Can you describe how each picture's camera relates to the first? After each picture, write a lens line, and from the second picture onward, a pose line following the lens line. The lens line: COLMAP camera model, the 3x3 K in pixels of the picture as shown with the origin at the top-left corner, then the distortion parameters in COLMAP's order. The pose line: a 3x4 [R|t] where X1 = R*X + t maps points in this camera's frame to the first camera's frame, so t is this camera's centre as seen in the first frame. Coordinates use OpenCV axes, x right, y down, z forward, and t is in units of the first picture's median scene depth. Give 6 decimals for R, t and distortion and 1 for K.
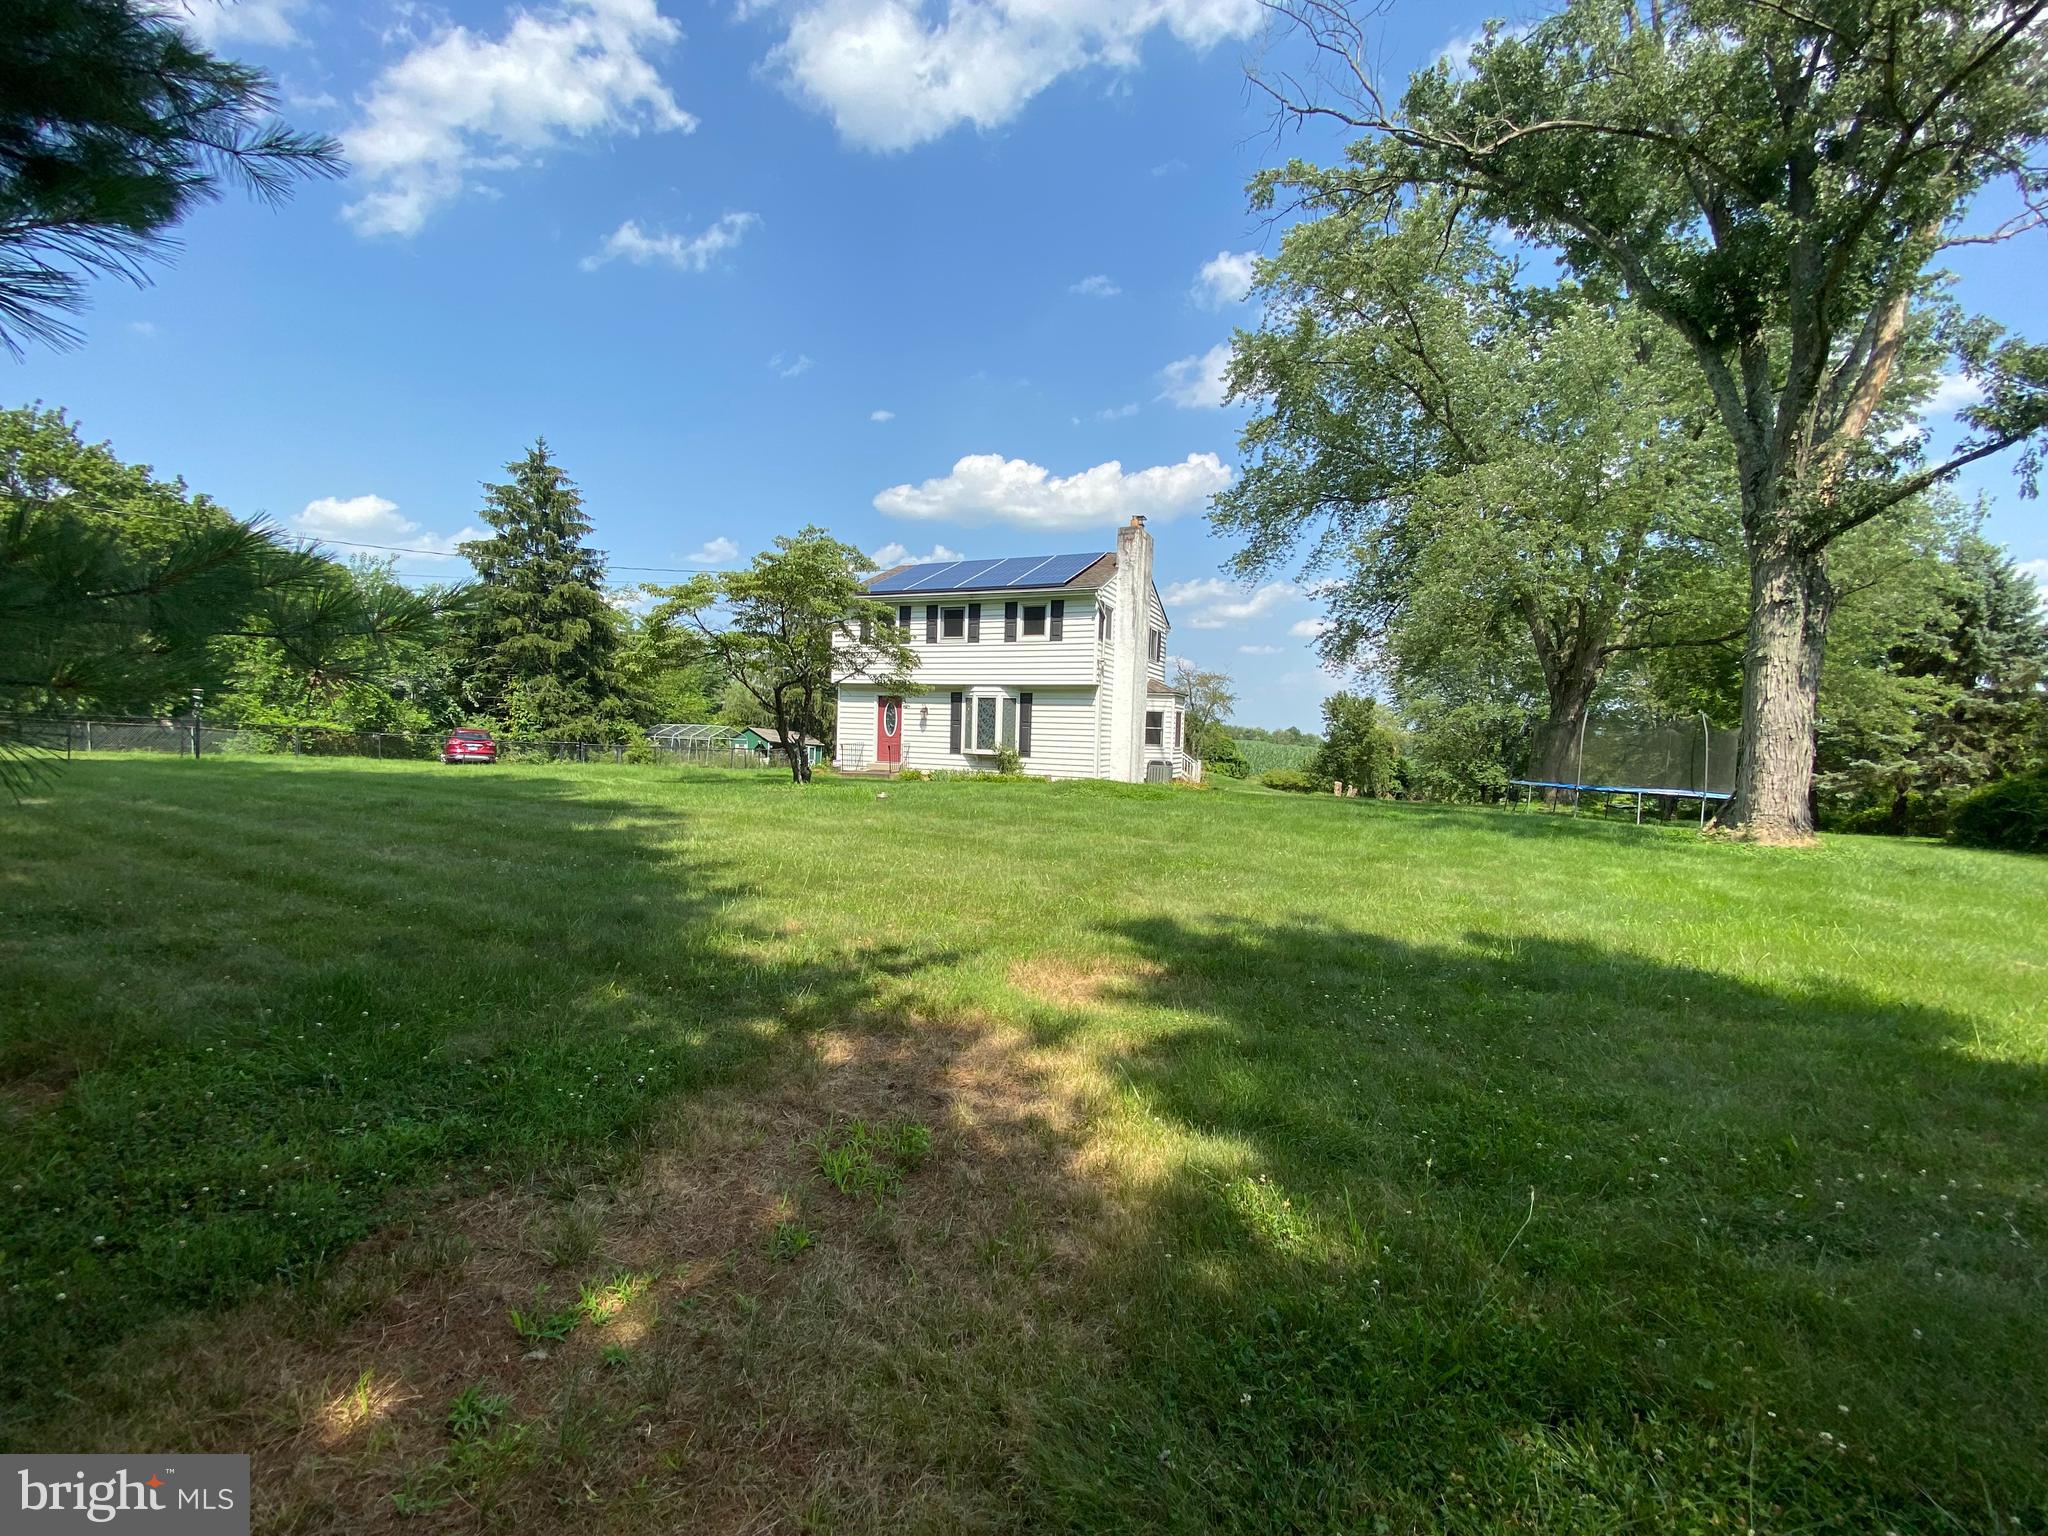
lens RADIAL K [[844.6, 0, 1032.9], [0, 844.6, 768.4], [0, 0, 1]] dist [-0.024236, -0.002091]
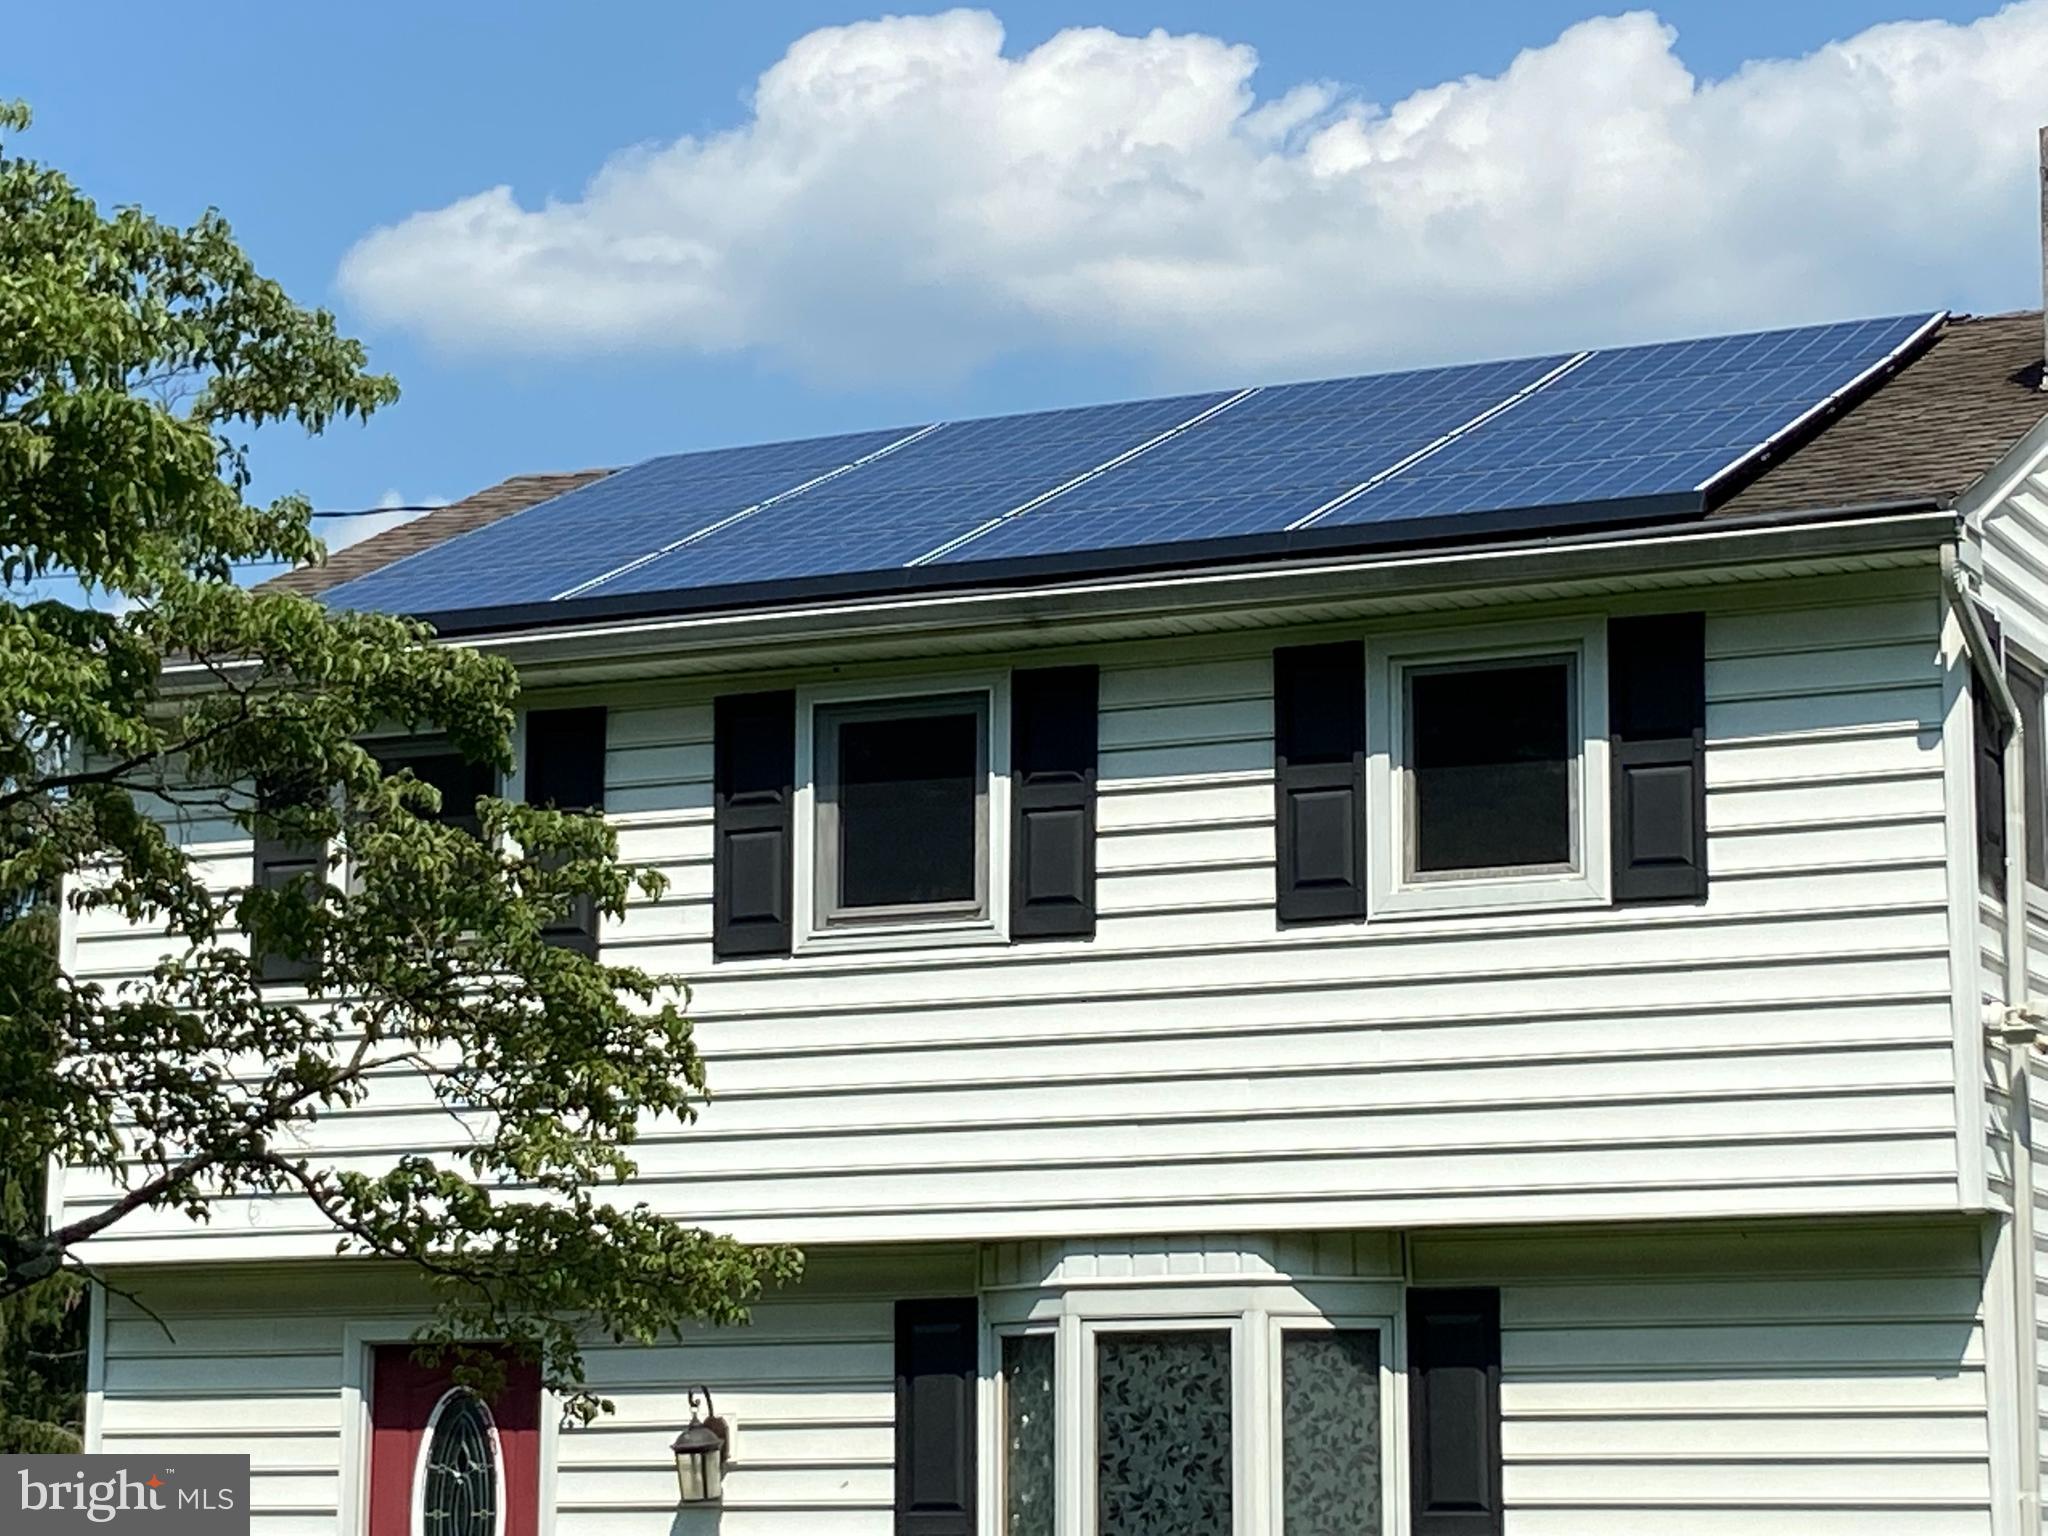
lens RADIAL K [[4712.1, 0, 1018.1], [0, 4712.1, 756.7], [0, 0, 1]] dist [0.129945, 0.000000]
pose [[0.998732, -0.035188, -0.036012, -0.047937], [0.026902, 0.977531, -0.209068, -0.015933], [0.042560, 0.207834, 0.977238, 0.232989]]
